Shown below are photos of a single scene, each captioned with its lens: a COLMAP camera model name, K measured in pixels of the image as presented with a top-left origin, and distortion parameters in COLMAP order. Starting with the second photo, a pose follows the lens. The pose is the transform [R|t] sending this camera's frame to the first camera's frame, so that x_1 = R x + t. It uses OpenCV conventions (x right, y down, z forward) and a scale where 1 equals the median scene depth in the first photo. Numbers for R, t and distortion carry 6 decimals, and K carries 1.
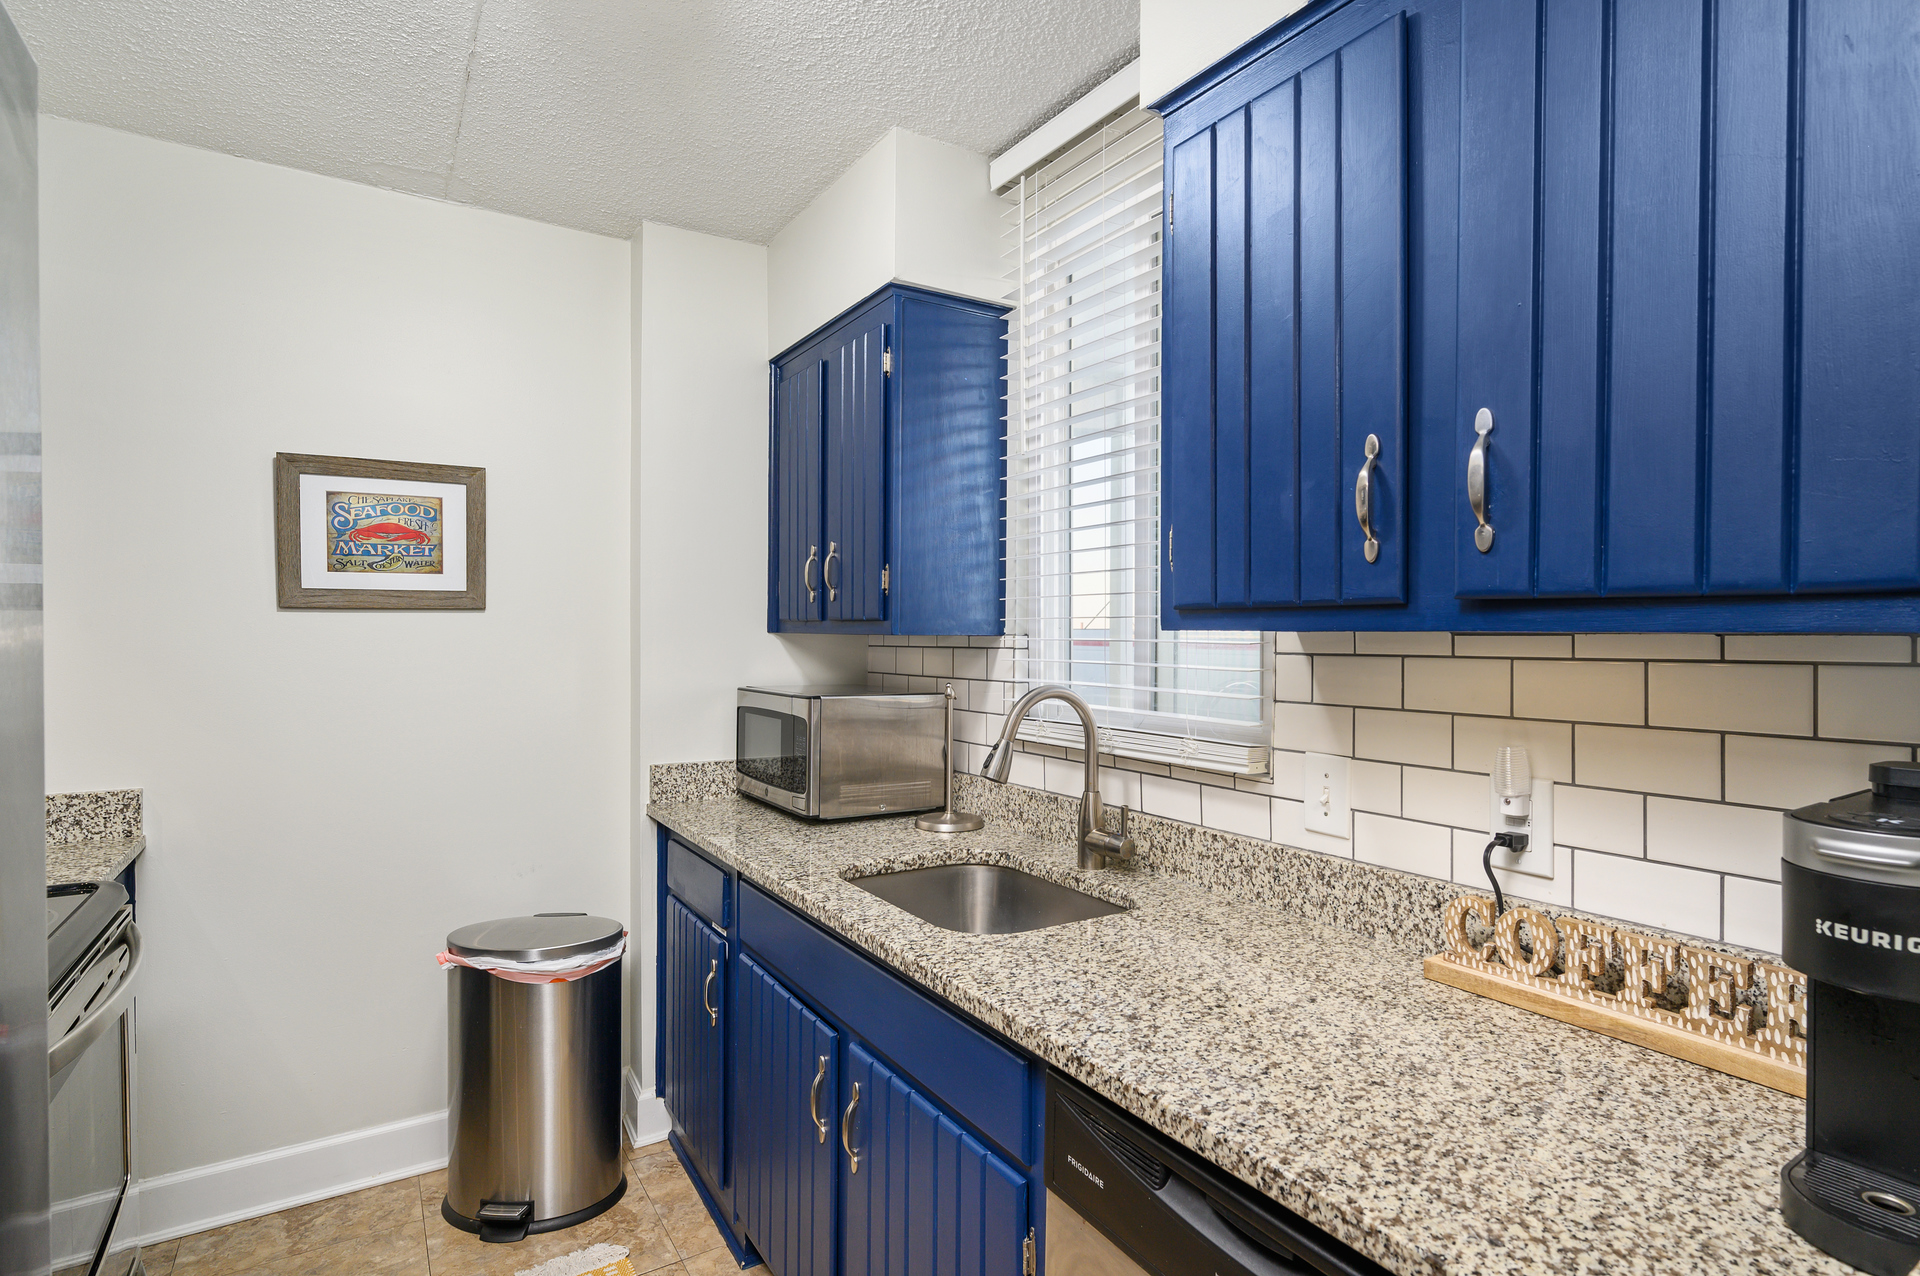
lens RADIAL K [[955.4, 0, 990.4], [0, 955.4, 640.7], [0, 0, 1]] dist [-0.004727, -0.000835]
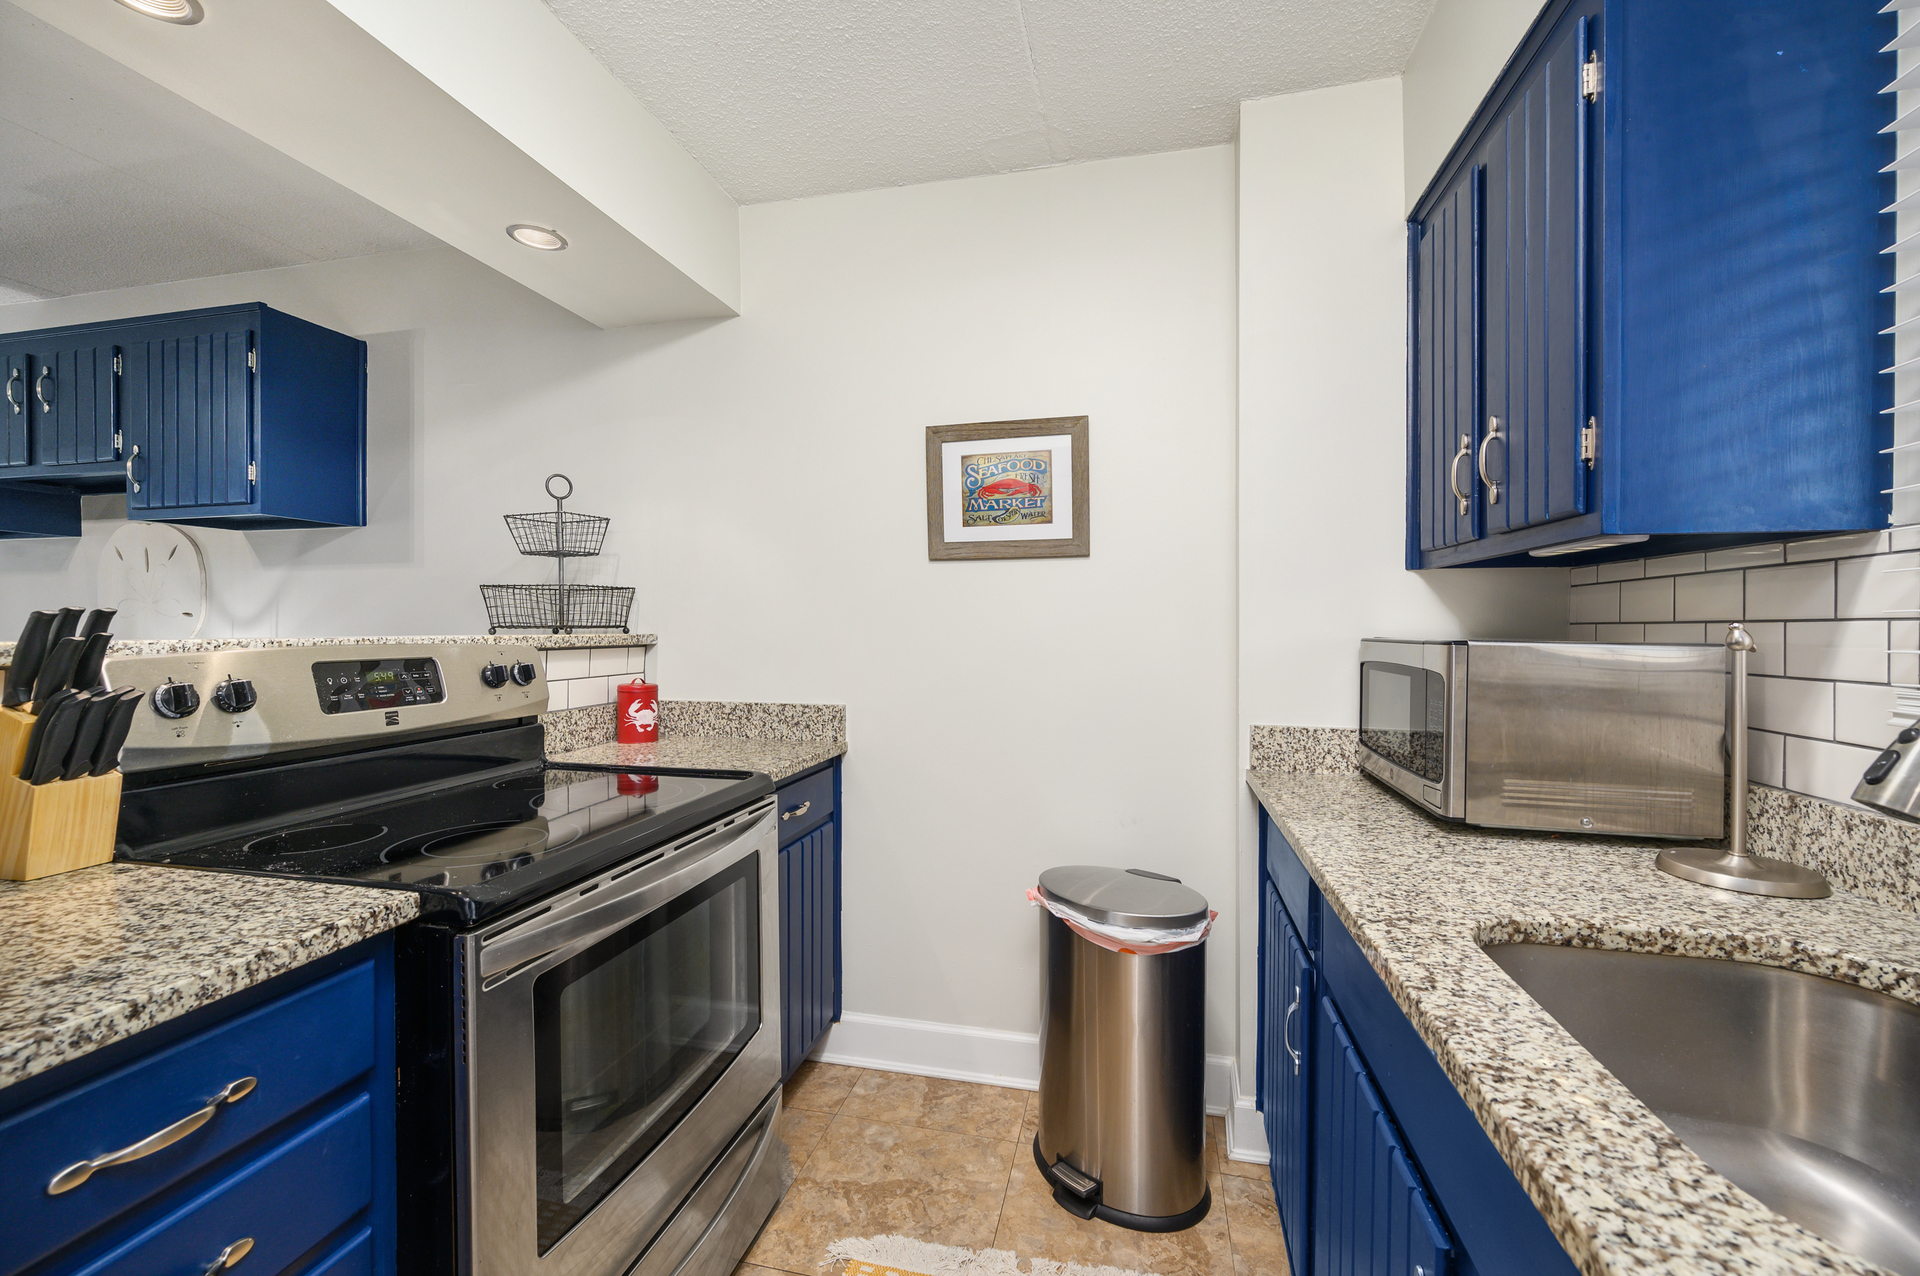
lens RADIAL K [[787.3, 0, 947.6], [0, 787.3, 627.2], [0, 0, 1]] dist [-0.007786, 0.001001]
pose [[0.681552, -0.000791, -0.731769, -0.023446], [-0.003770, 0.999982, -0.004592, 0.051363], [0.731760, 0.005888, 0.681537, 0.351467]]
